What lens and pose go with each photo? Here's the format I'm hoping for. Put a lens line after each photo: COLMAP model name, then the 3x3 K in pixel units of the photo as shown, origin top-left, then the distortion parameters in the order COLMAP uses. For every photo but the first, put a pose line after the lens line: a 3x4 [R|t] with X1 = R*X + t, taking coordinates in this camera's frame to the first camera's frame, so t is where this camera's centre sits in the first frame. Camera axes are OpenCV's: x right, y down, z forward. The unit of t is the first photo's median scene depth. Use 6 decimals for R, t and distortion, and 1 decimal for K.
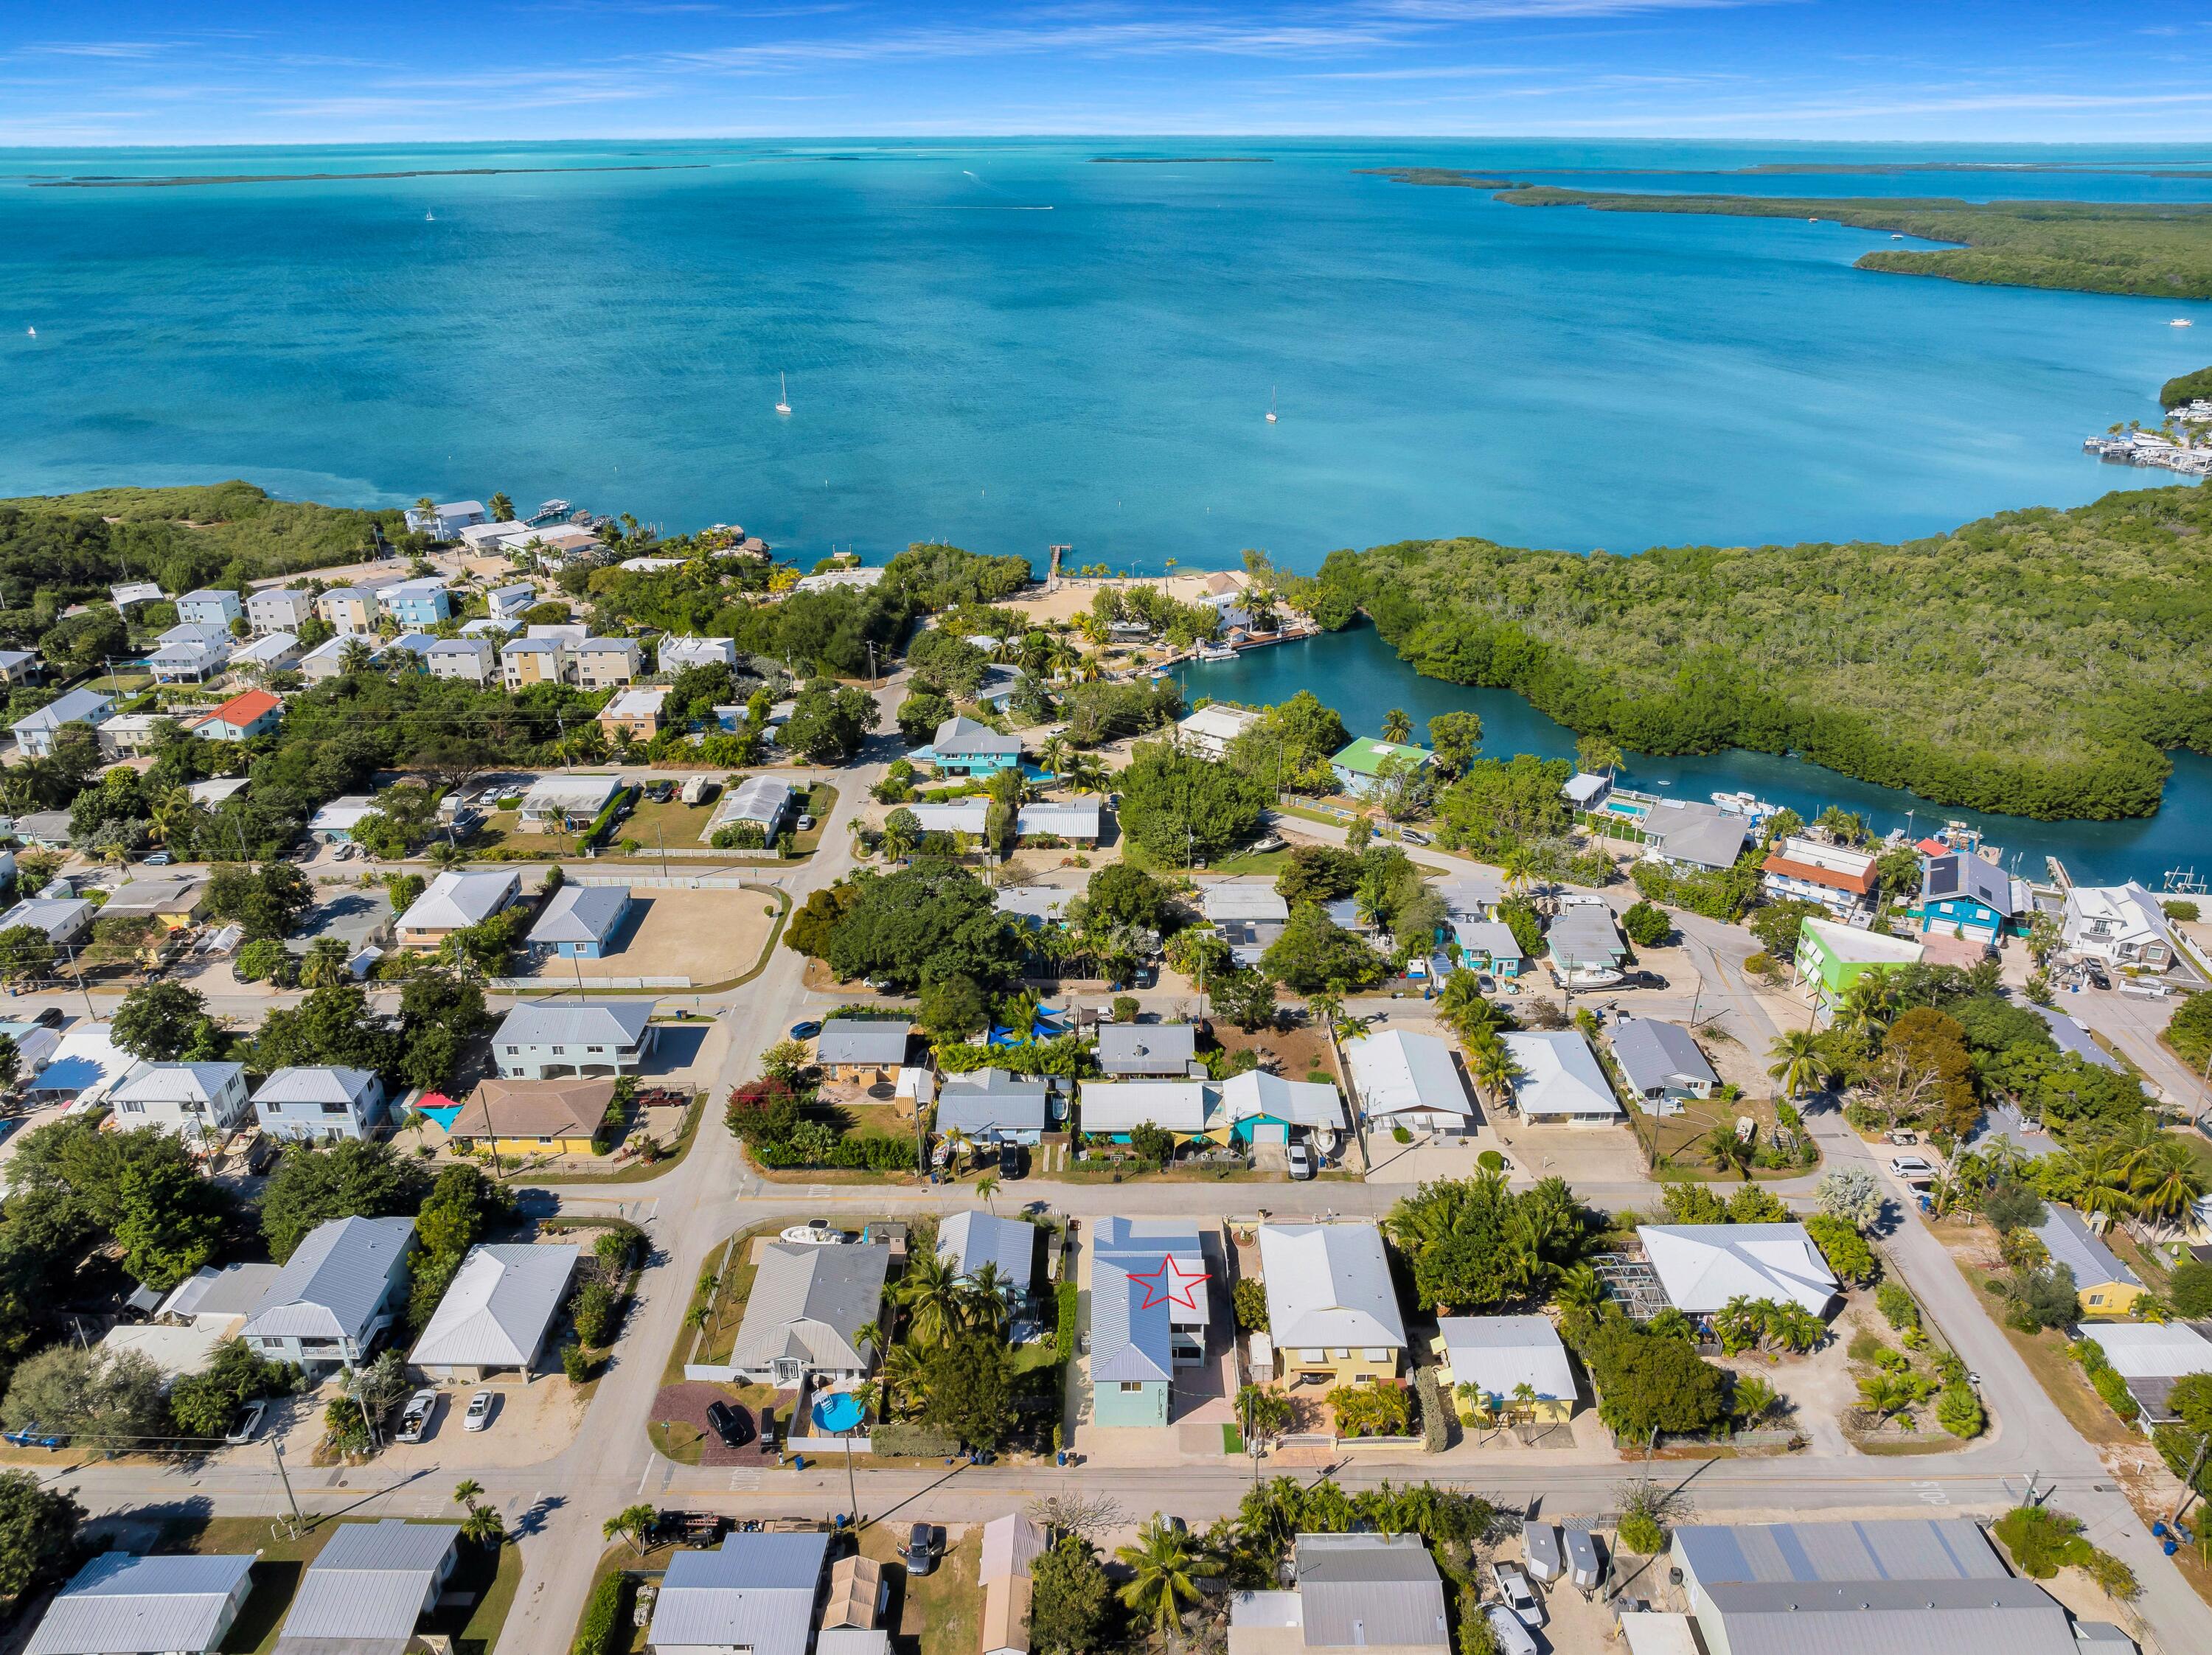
lens RADIAL K [[1553.4, 0, 1106.0], [0, 1553.4, 827.5], [0, 0, 1]] dist [-0.044488, 0.001141]
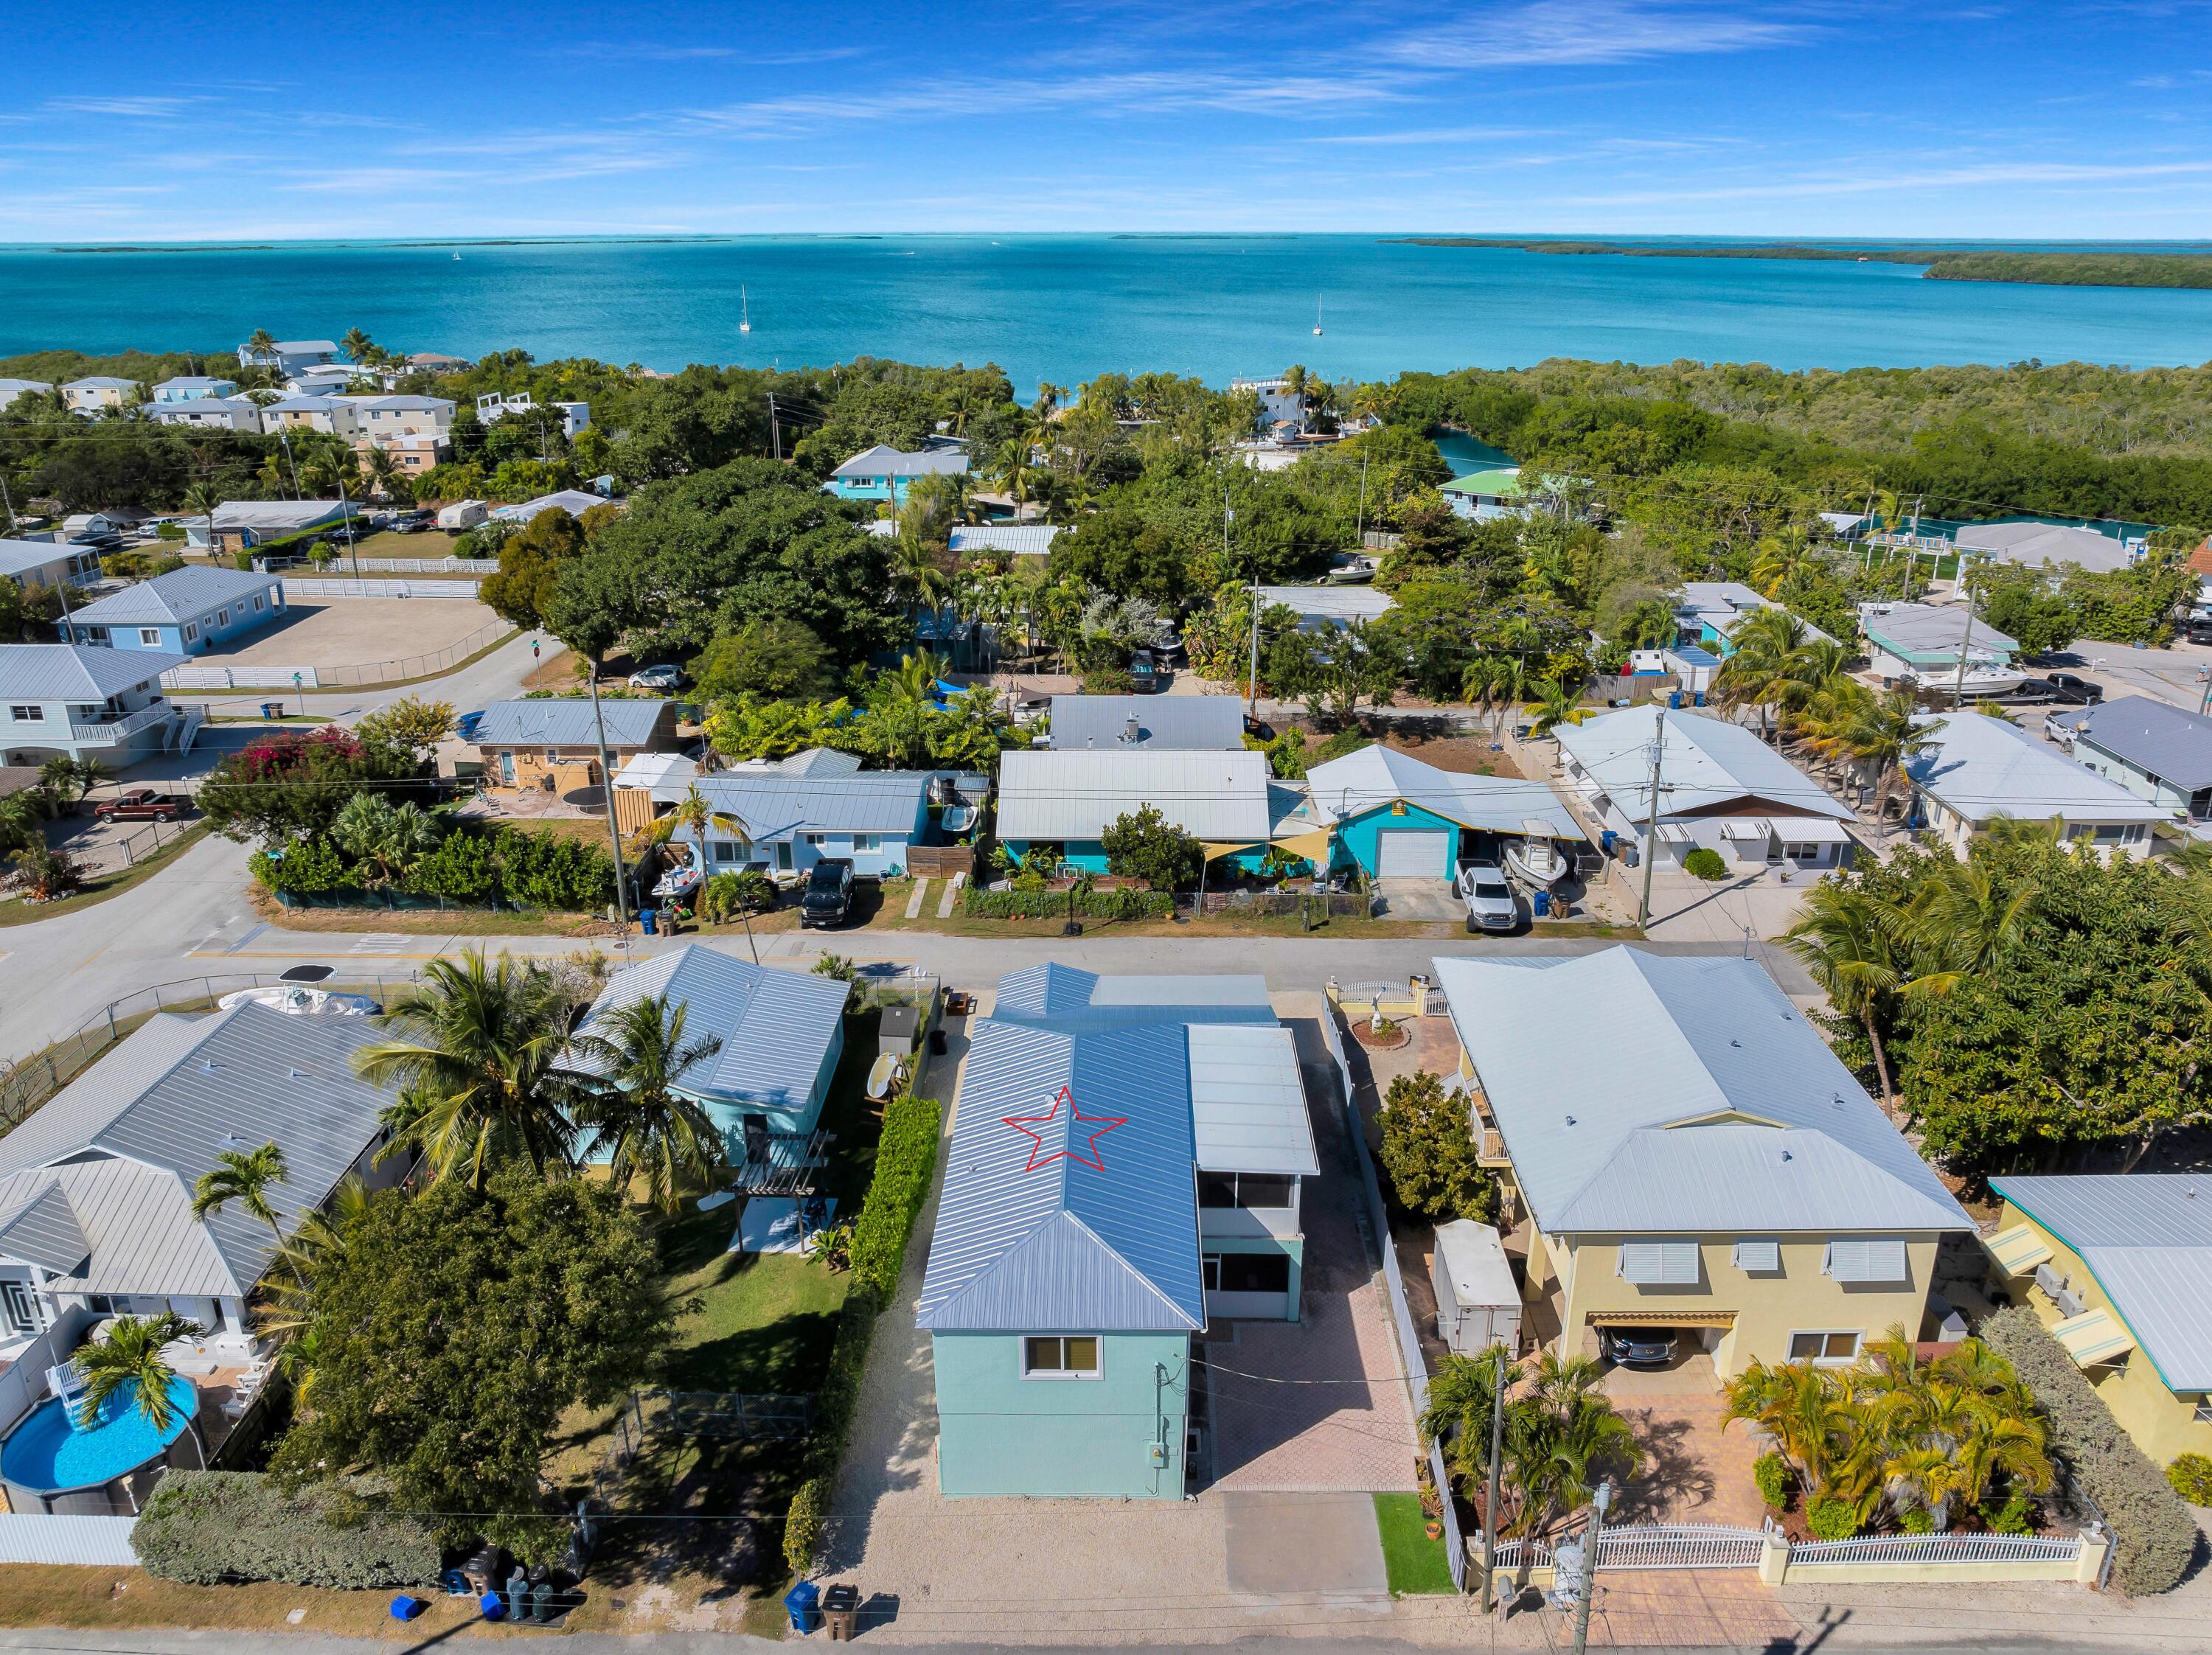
lens RADIAL K [[1553.4, 0, 1106.0], [0, 1553.4, 827.5], [0, 0, 1]] dist [-0.044488, 0.001141]
pose [[0.999891, 0.005252, -0.013824, 0.022515], [-0.006159, 0.997776, -0.066371, 0.226519], [0.013445, 0.066449, 0.997699, 0.564544]]
